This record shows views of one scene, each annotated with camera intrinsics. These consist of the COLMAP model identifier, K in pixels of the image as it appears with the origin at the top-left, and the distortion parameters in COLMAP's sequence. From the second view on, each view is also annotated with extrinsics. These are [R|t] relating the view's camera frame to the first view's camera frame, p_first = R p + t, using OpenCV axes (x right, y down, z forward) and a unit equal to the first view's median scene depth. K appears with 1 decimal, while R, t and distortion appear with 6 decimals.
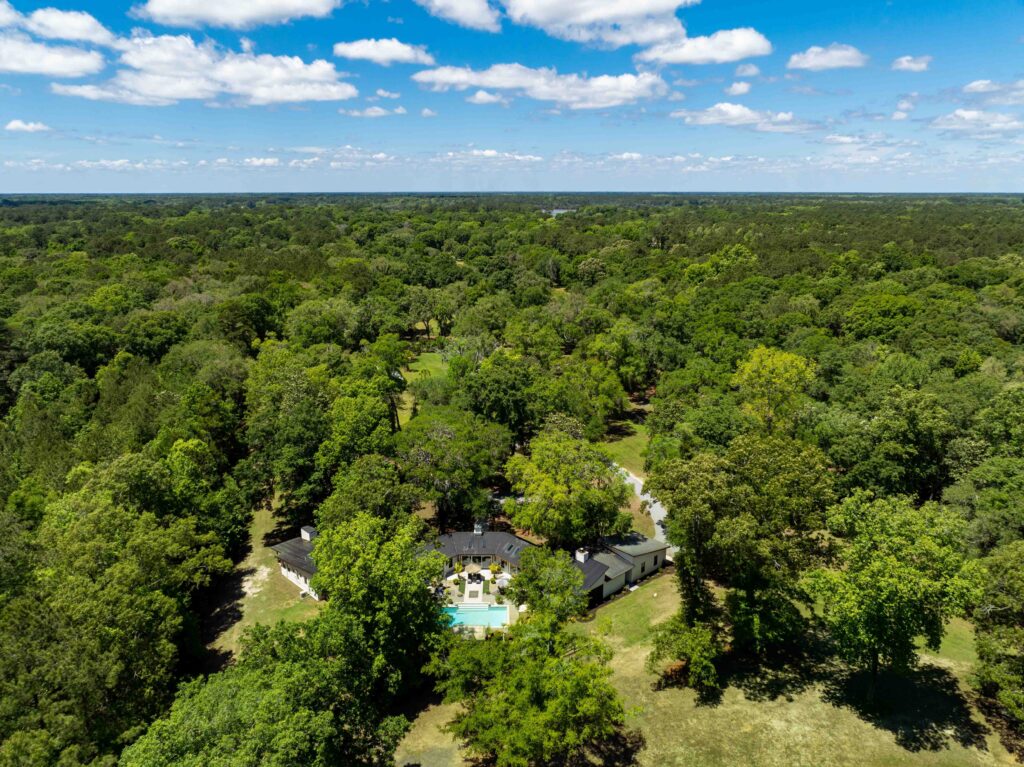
lens RADIAL K [[717.8, 0, 512.0], [0, 717.8, 383.5], [0, 0, 1]] dist [-0.050881, 0.052676]
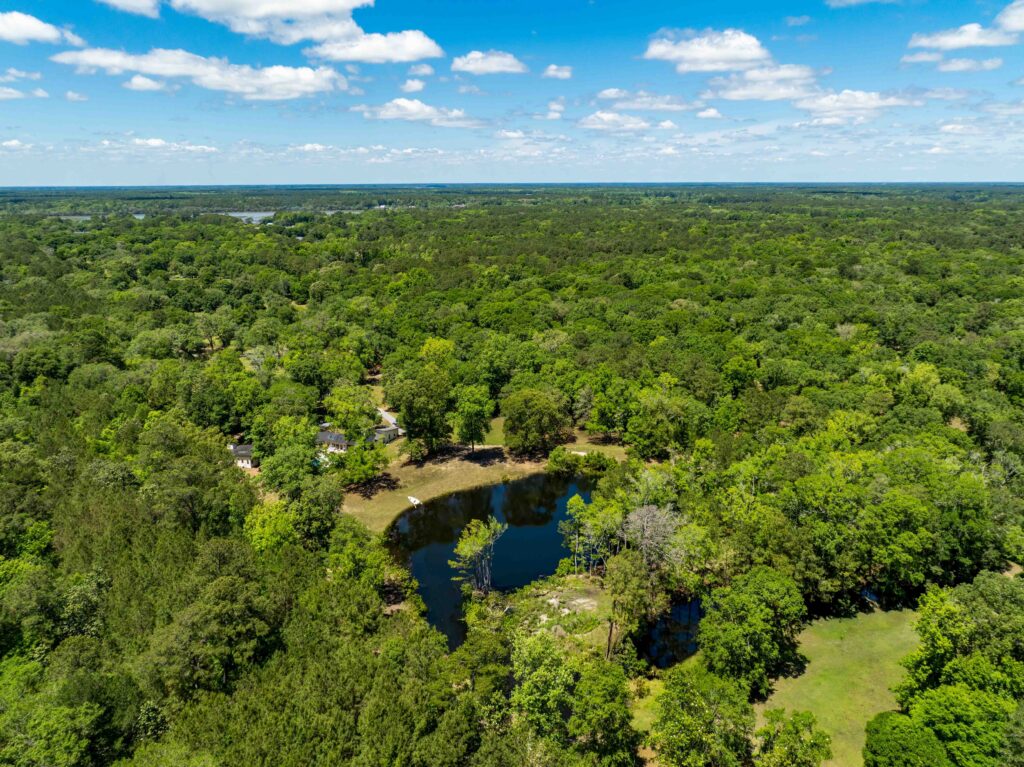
lens RADIAL K [[927.5, 0, 512.0], [0, 927.5, 383.5], [0, 0, 1]] dist [-0.054051, -0.000813]
pose [[0.926760, -0.105161, 0.360635, -0.138481], [0.106098, 0.994206, 0.017260, 0.019864], [-0.360361, 0.022267, 0.932547, -0.526926]]
